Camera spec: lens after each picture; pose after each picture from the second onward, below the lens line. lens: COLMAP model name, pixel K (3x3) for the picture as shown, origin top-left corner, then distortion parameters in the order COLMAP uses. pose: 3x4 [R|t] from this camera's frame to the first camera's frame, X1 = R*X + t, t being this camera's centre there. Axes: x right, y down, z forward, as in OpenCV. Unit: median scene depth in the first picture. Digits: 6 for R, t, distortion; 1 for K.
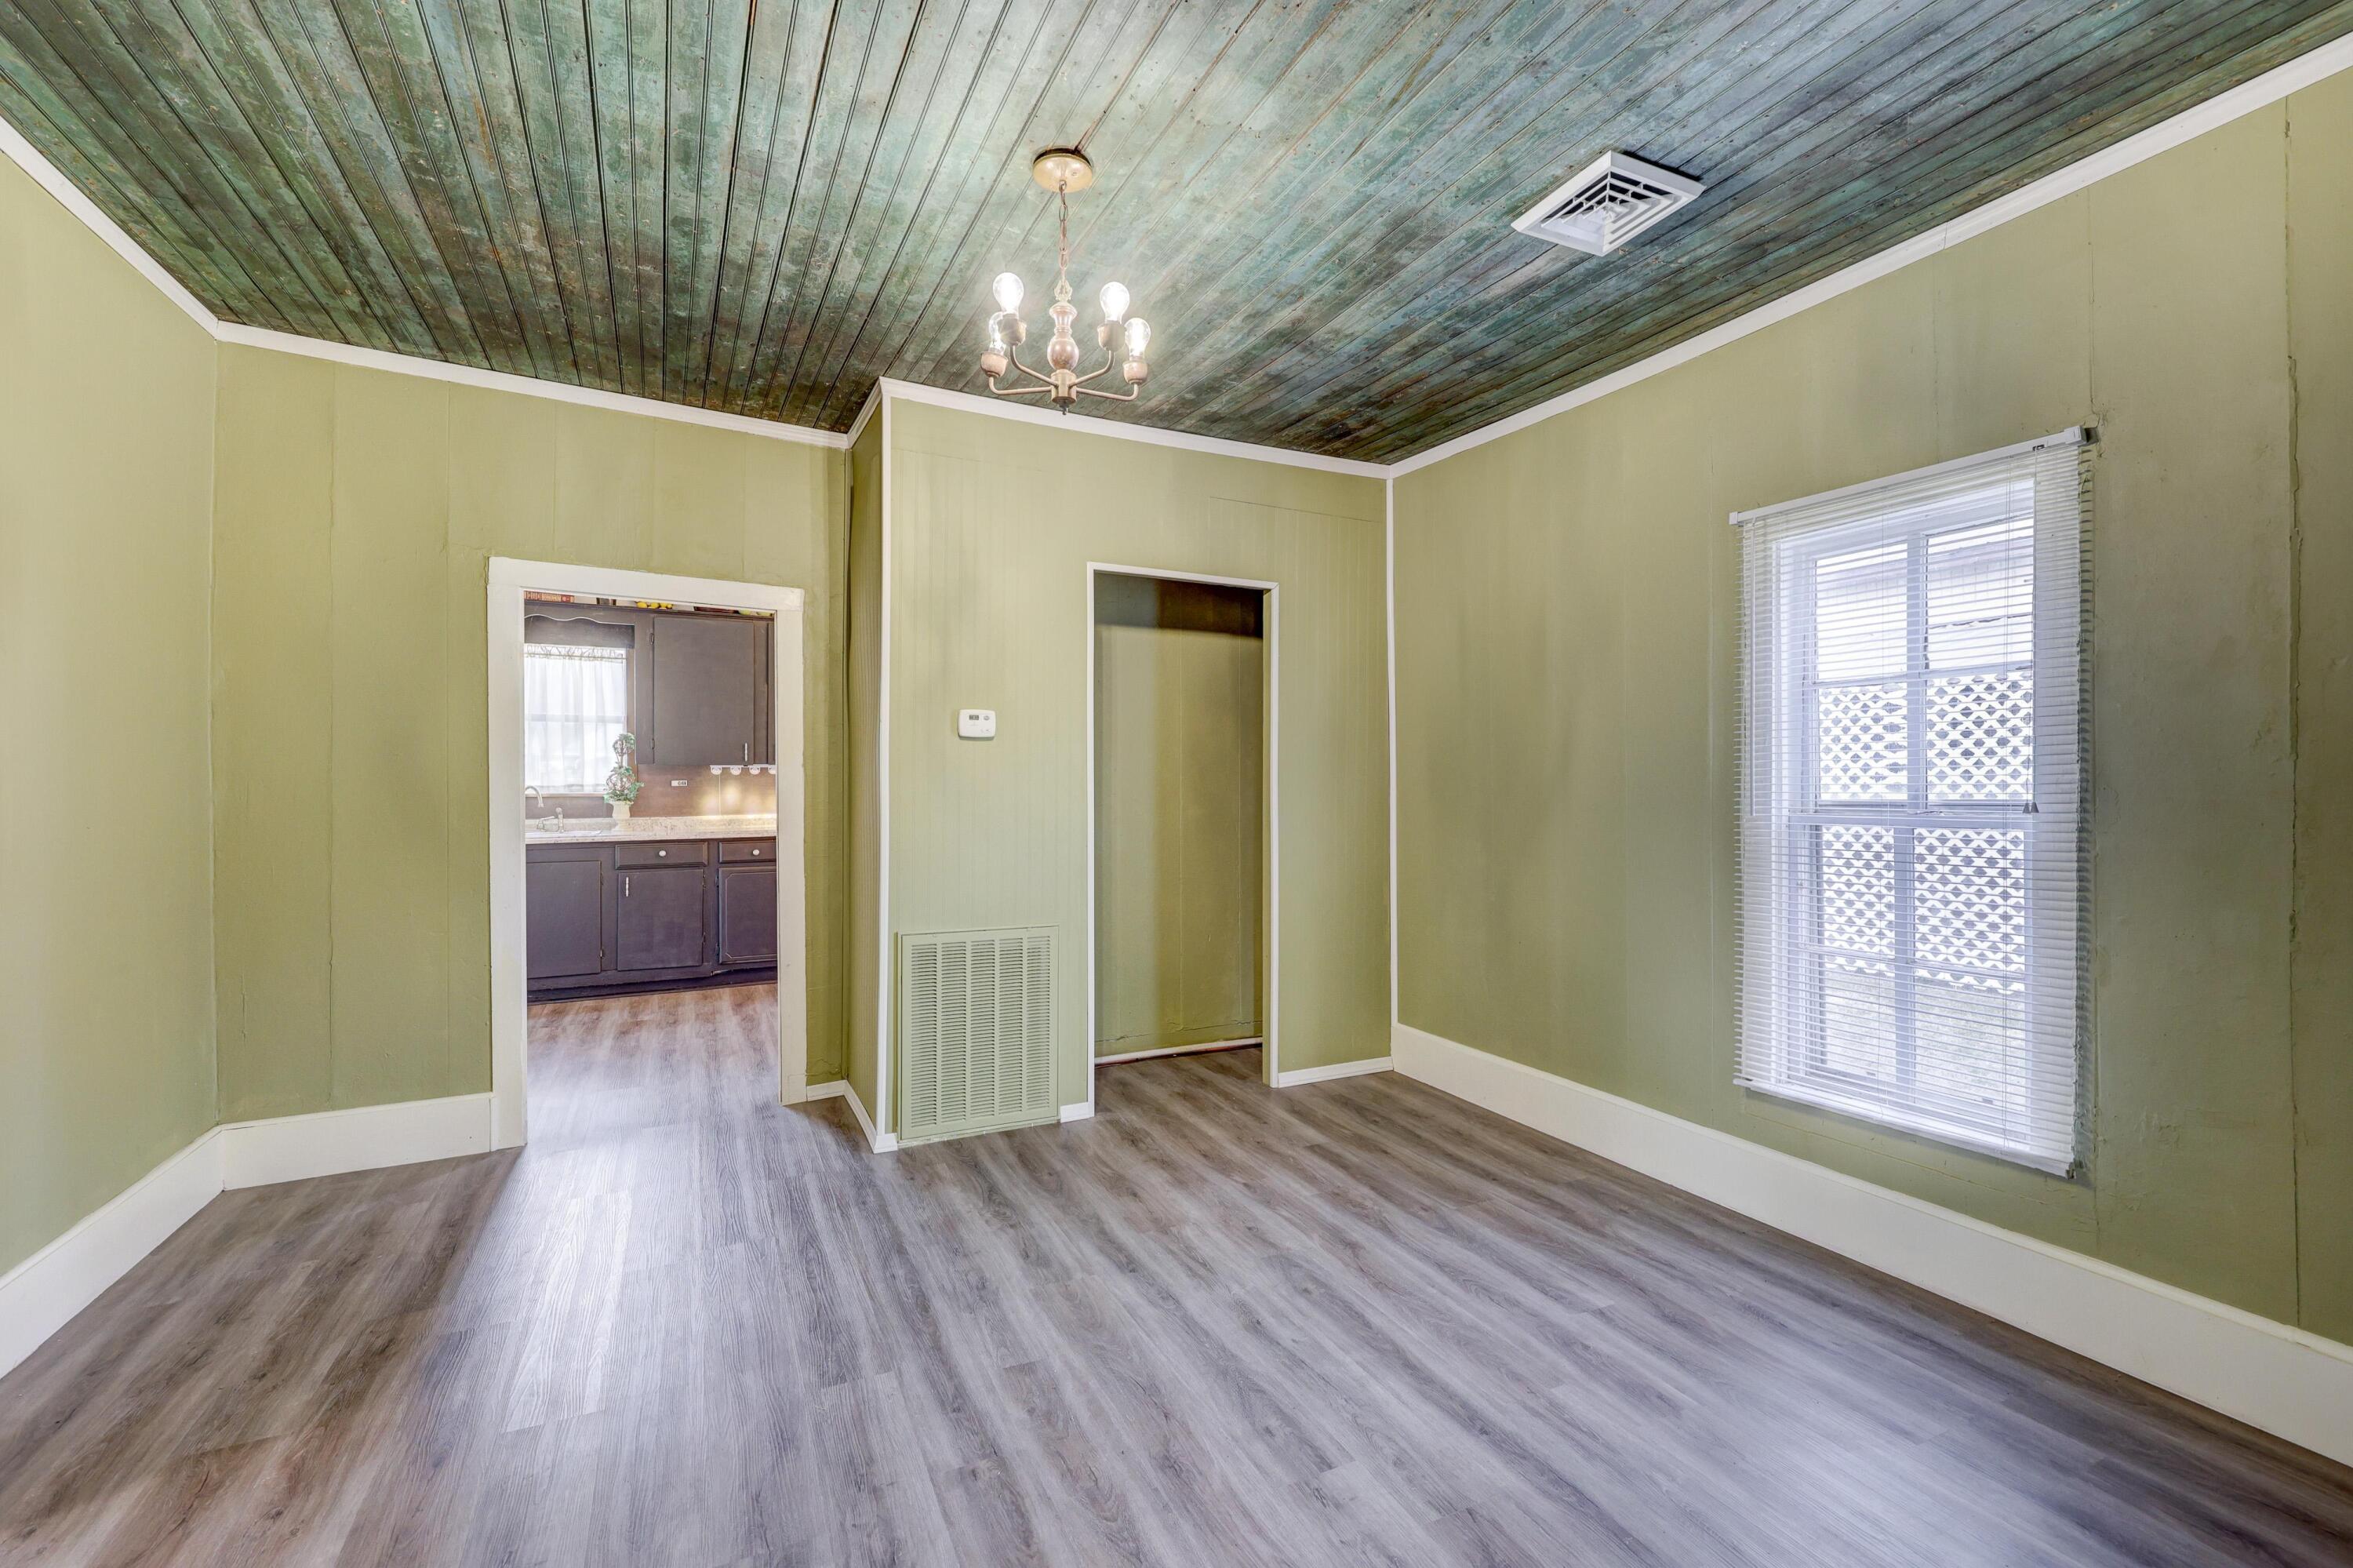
lens RADIAL K [[1039.0, 0, 1184.4], [0, 1039.0, 781.3], [0, 0, 1]] dist [0.000121, -0.000260]
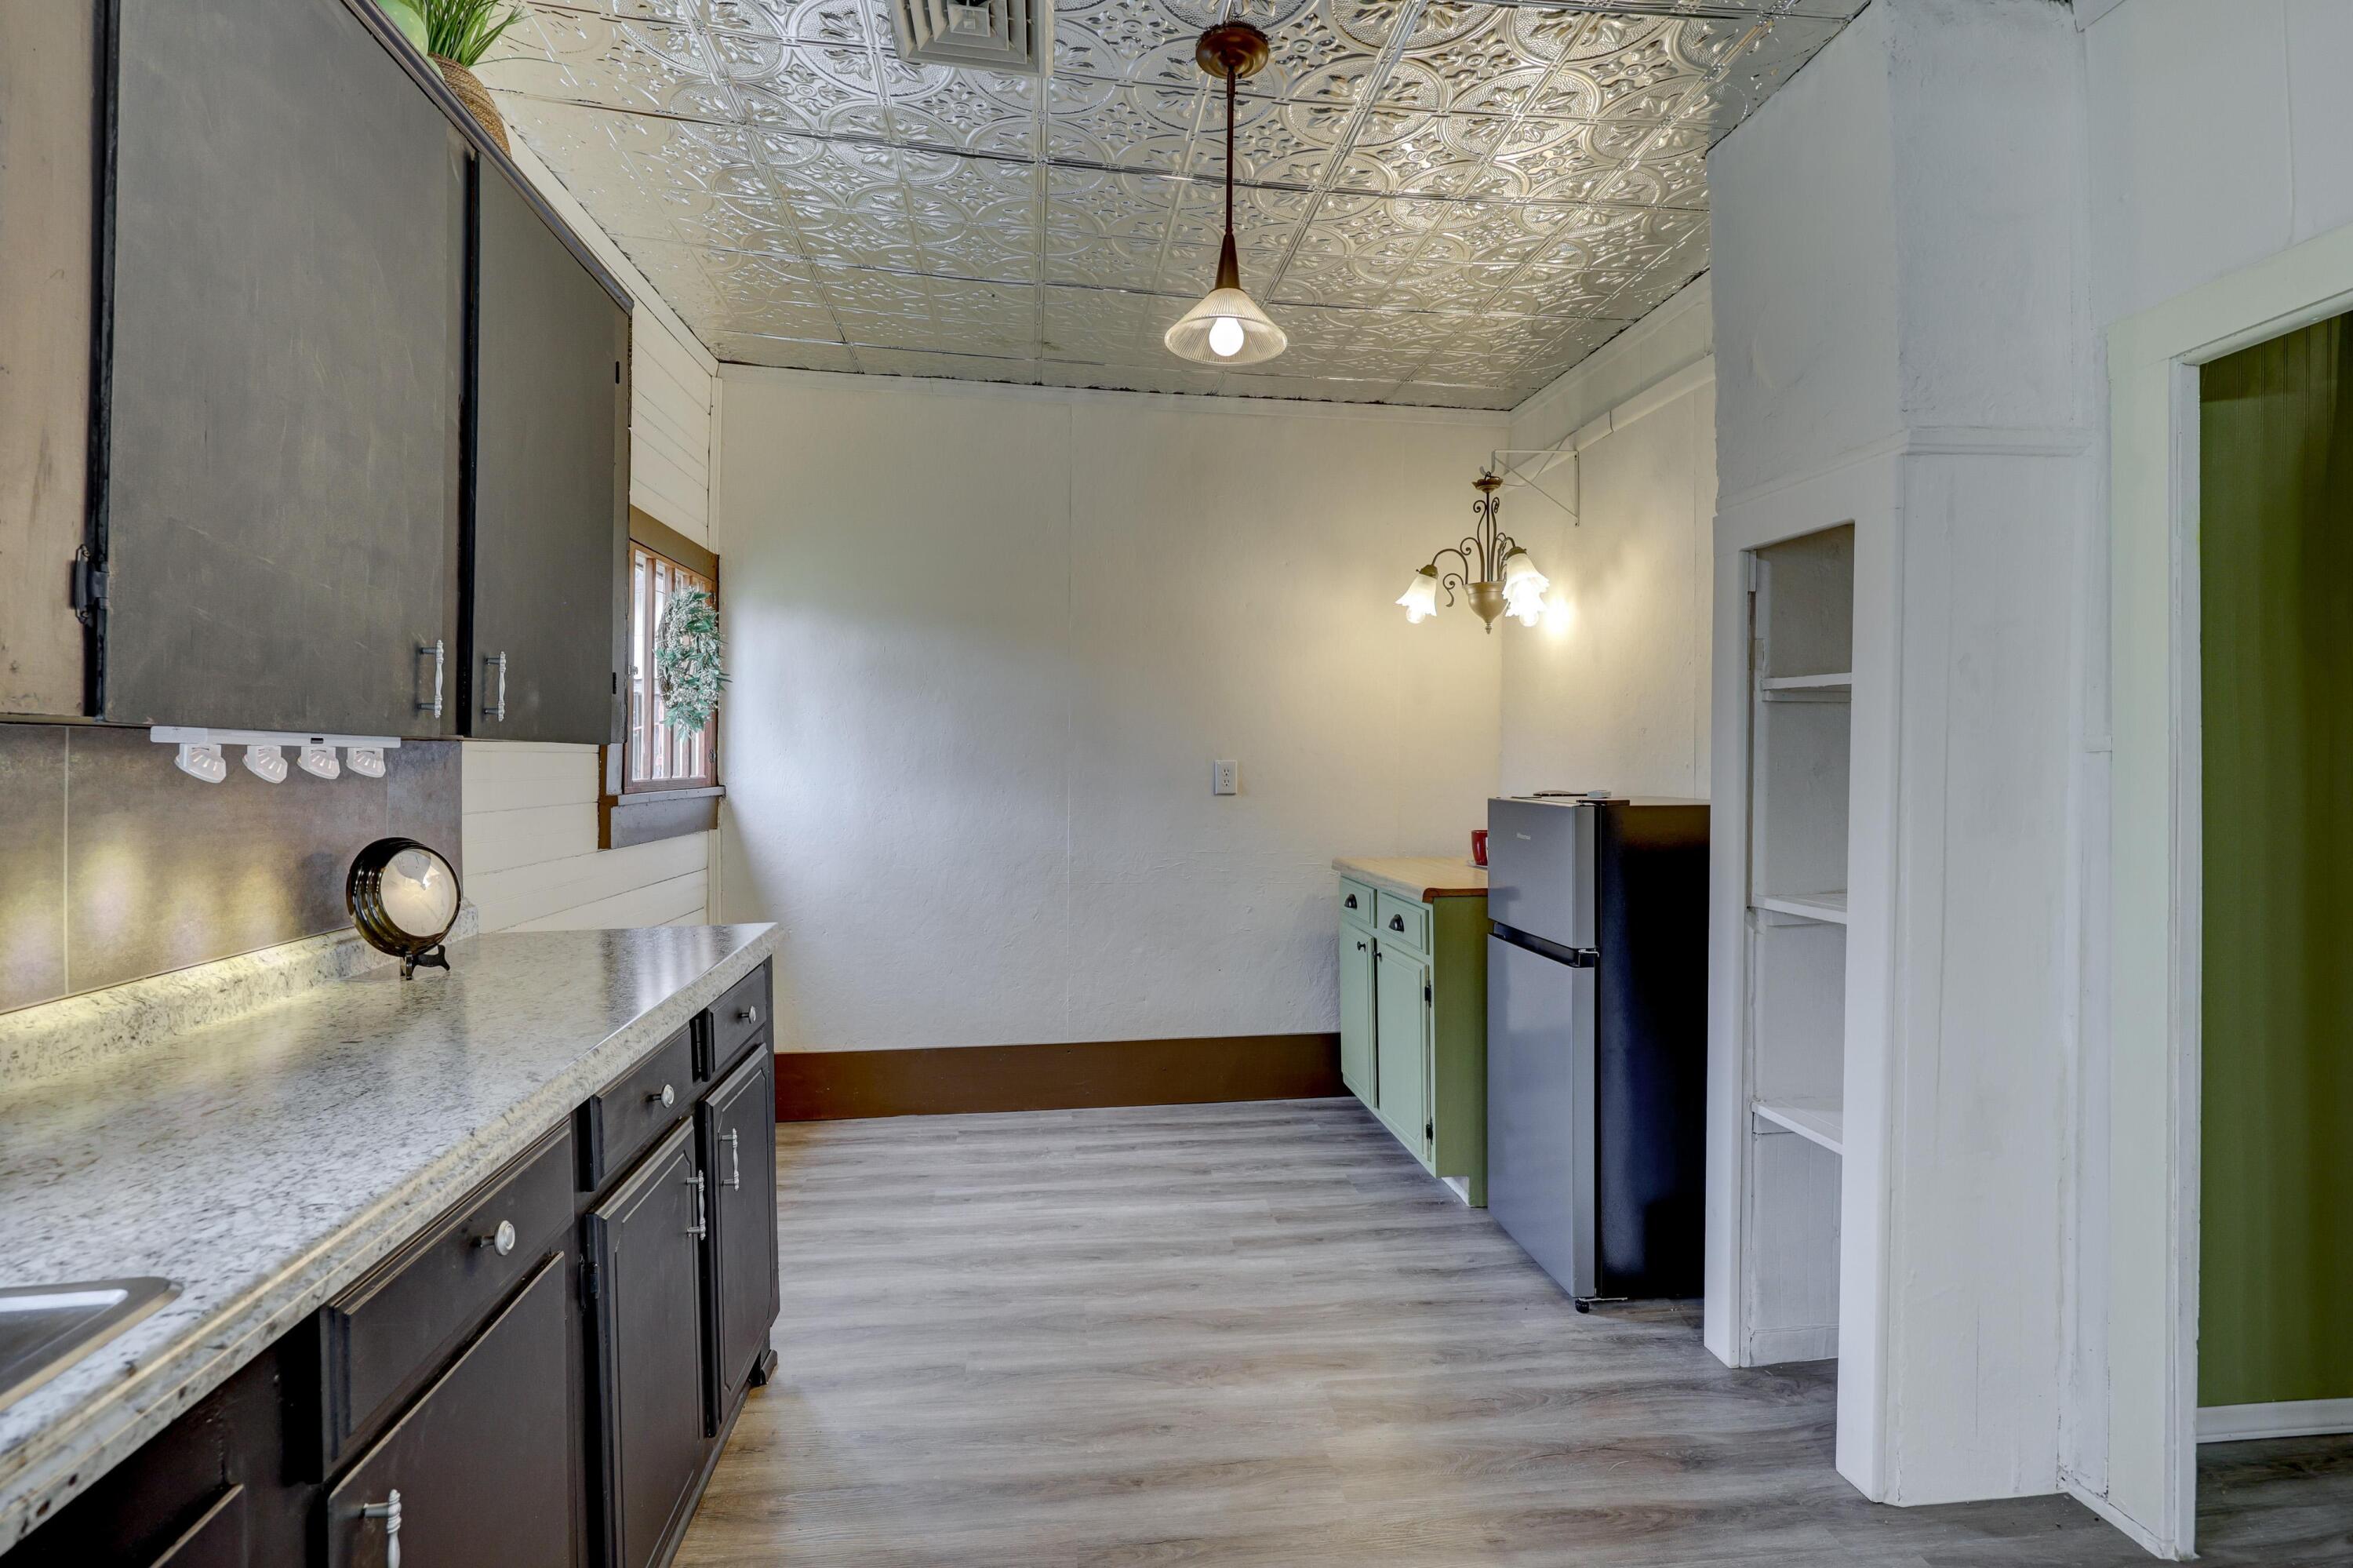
lens RADIAL K [[1078.5, 0, 1148.0], [0, 1078.5, 768.0], [0, 0, 1]] dist [0.004802, 0.000358]
pose [[0.340263, -0.009578, 0.940282, -1.213079], [0.019420, 0.999806, 0.003156, -0.014515], [-0.940130, 0.017186, 0.340383, 1.596303]]
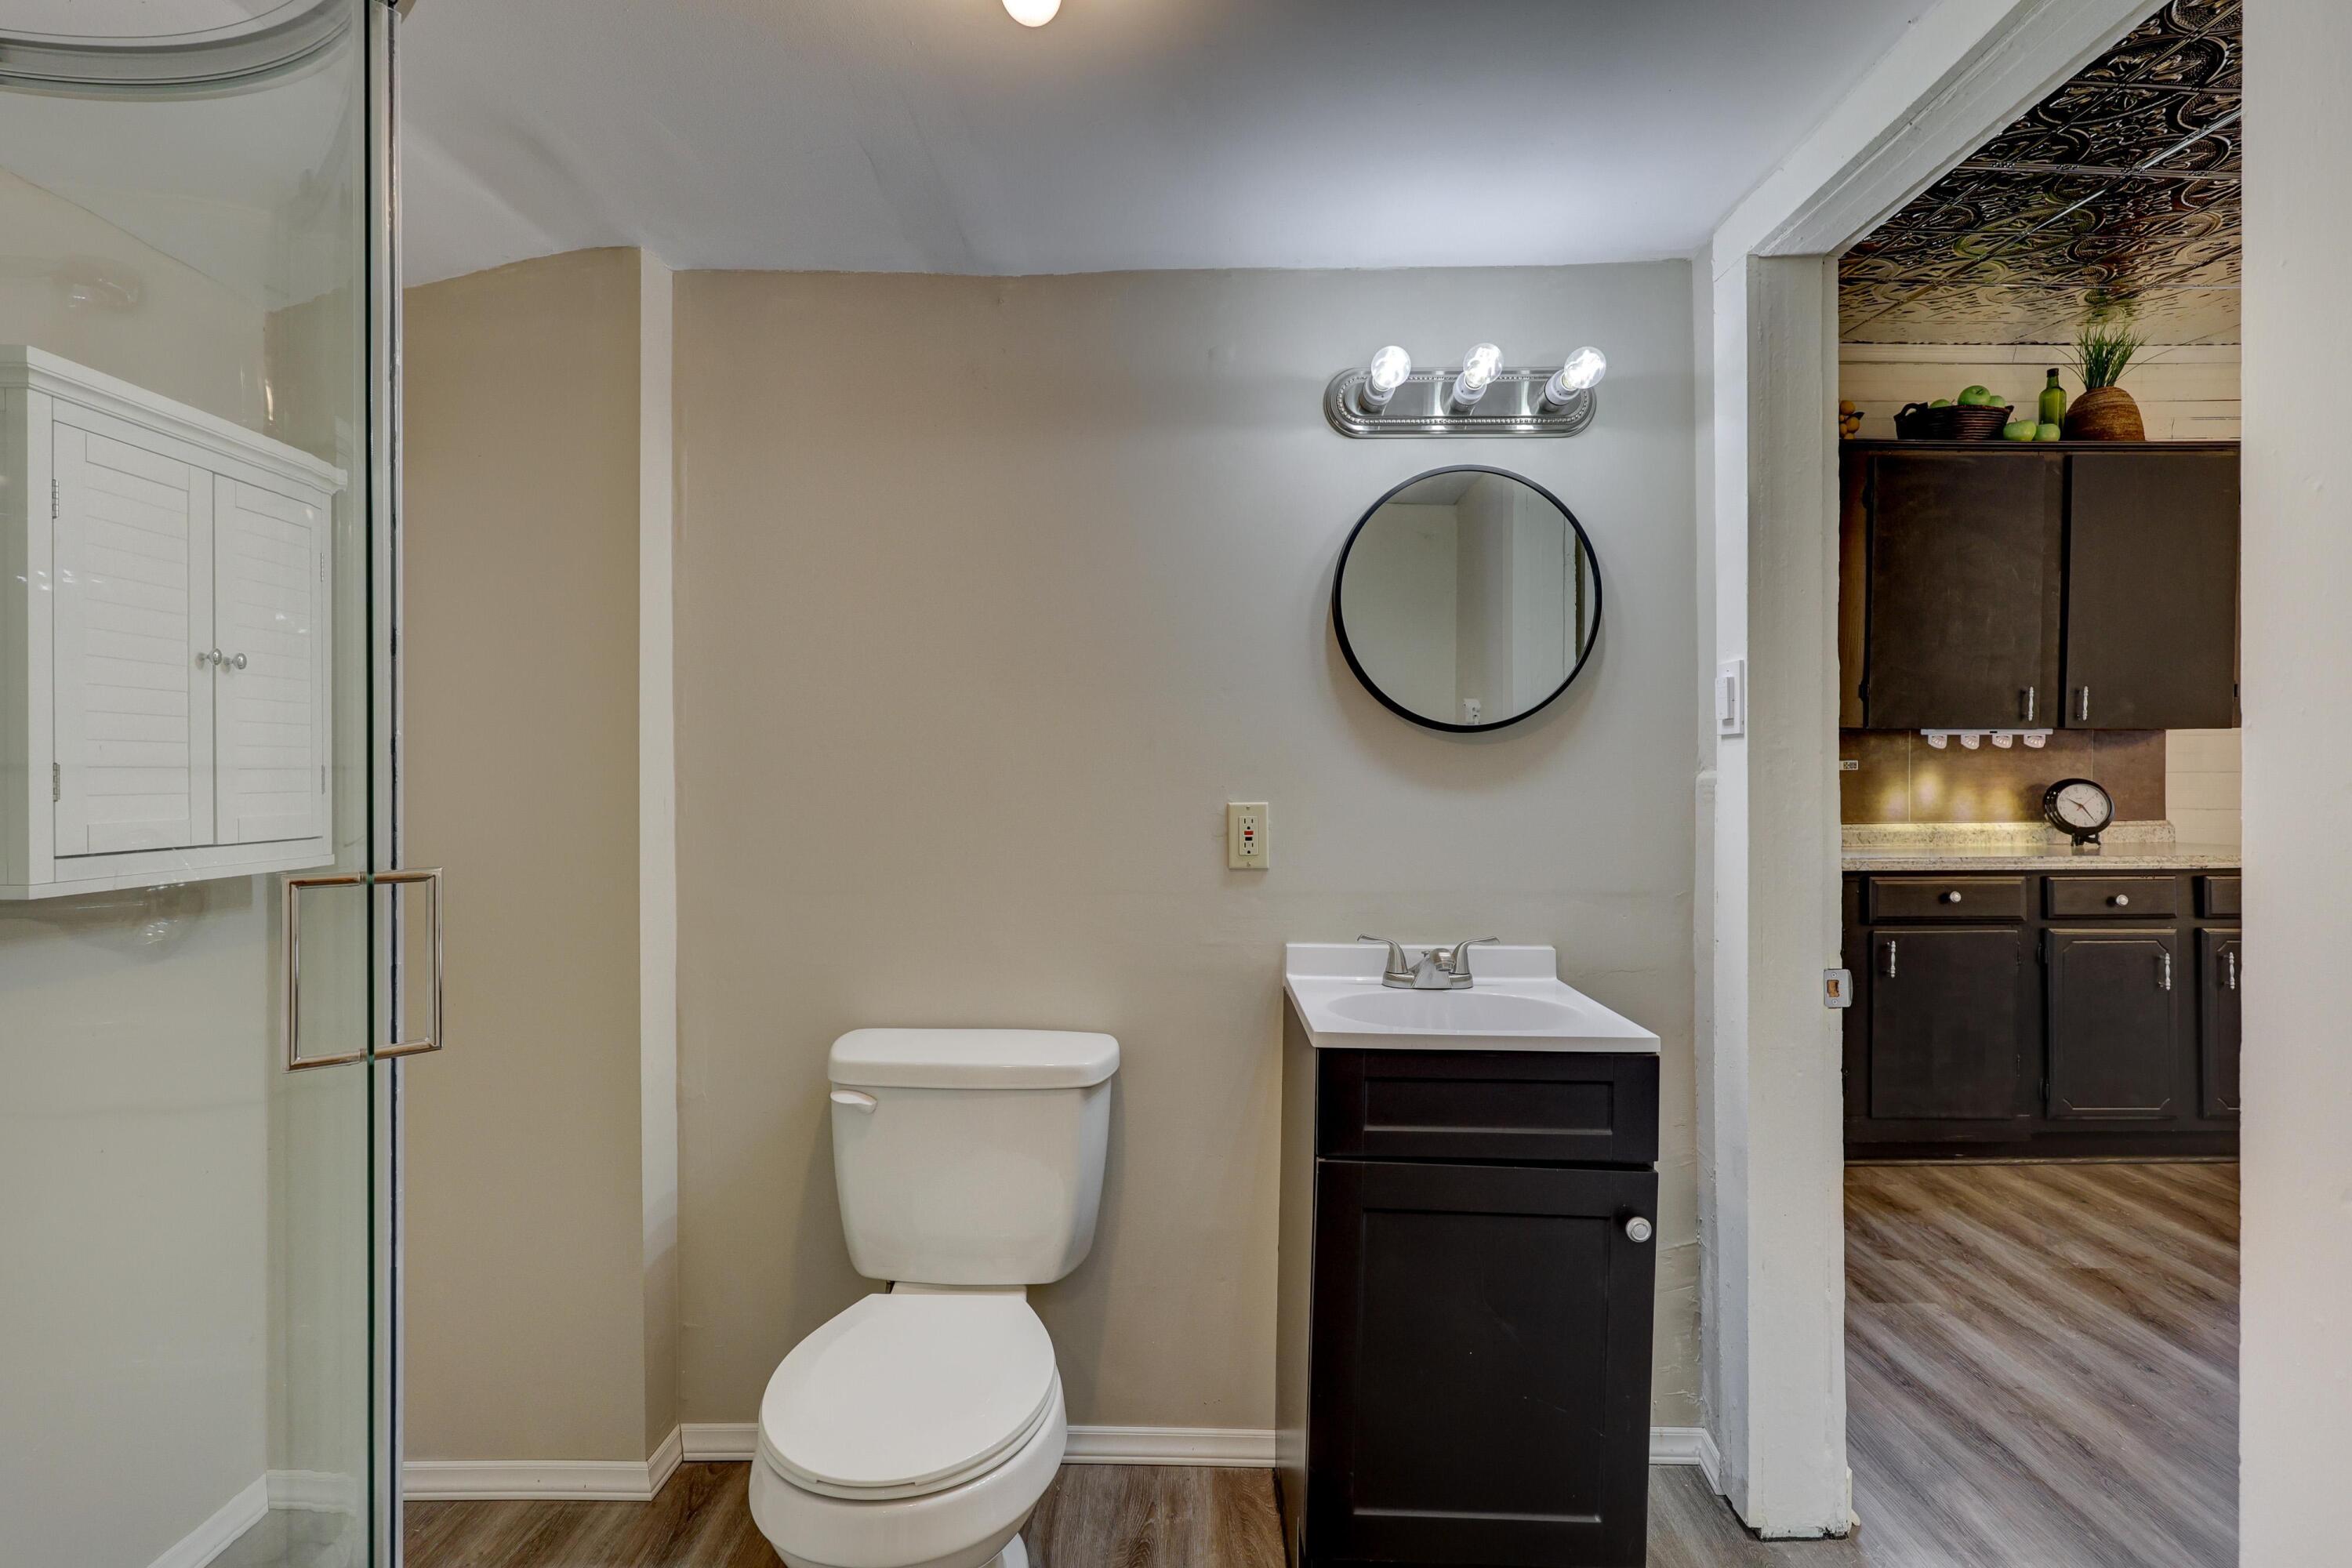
lens RADIAL K [[1020.3, 0, 1180.2], [0, 1020.3, 780.0], [0, 0, 1]] dist [-0.000641, 0.000623]
pose [[0.892326, -0.001273, -0.451390, -1.176090], [-0.001860, 0.999977, -0.006497, 0.028632], [0.451388, 0.006637, 0.892303, 0.717125]]
